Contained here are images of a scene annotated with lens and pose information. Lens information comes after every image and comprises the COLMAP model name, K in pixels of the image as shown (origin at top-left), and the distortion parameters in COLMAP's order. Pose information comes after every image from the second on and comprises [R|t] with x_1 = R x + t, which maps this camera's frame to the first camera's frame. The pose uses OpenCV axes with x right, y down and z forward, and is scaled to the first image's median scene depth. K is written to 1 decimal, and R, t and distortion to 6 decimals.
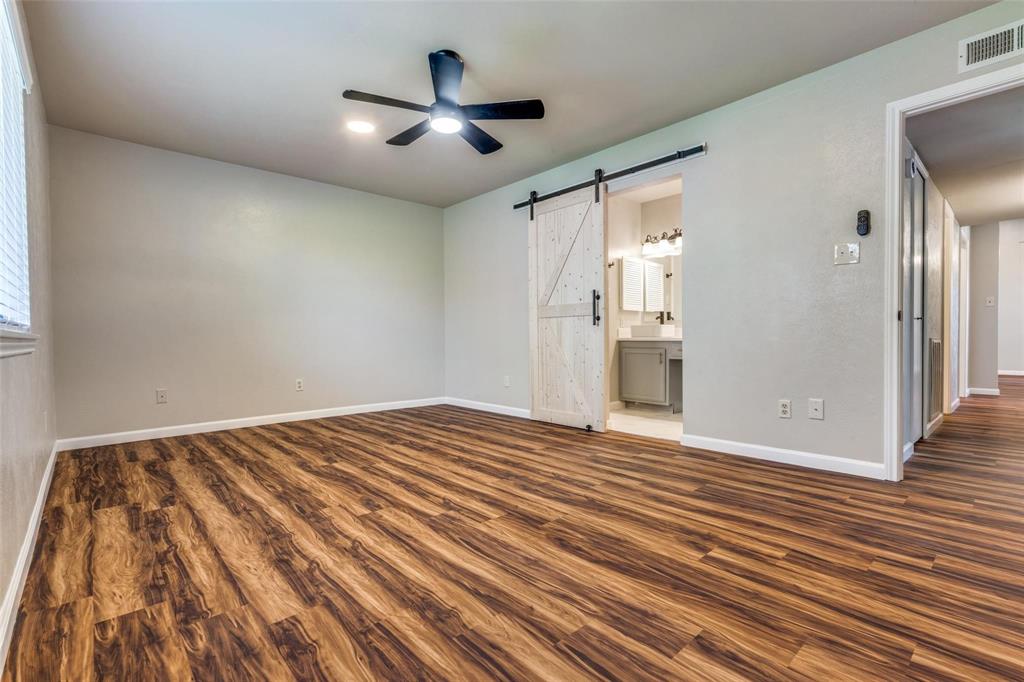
lens RADIAL K [[471.4, 0, 510.4], [0, 471.4, 347.3], [0, 0, 1]] dist [-0.000068, 0.000908]
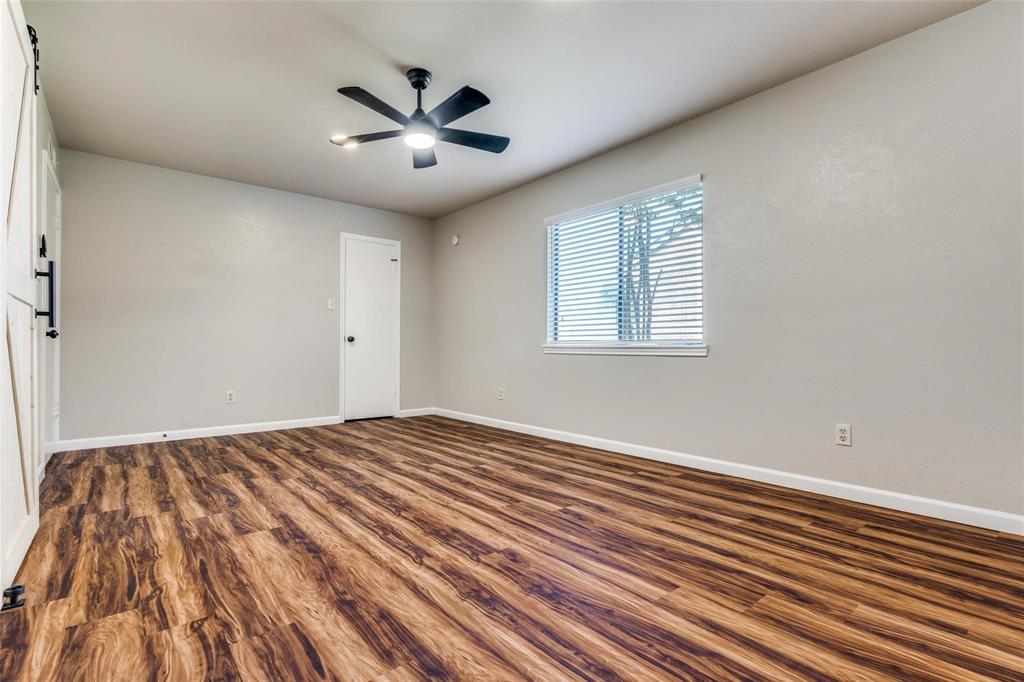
lens RADIAL K [[471.4, 0, 510.4], [0, 471.4, 347.3], [0, 0, 1]] dist [-0.000068, 0.000908]
pose [[-0.999771, 0.007944, 0.019876, -0.356234], [0.008303, 0.999802, 0.018057, -0.042375], [-0.019729, 0.018218, -0.999639, 2.059486]]
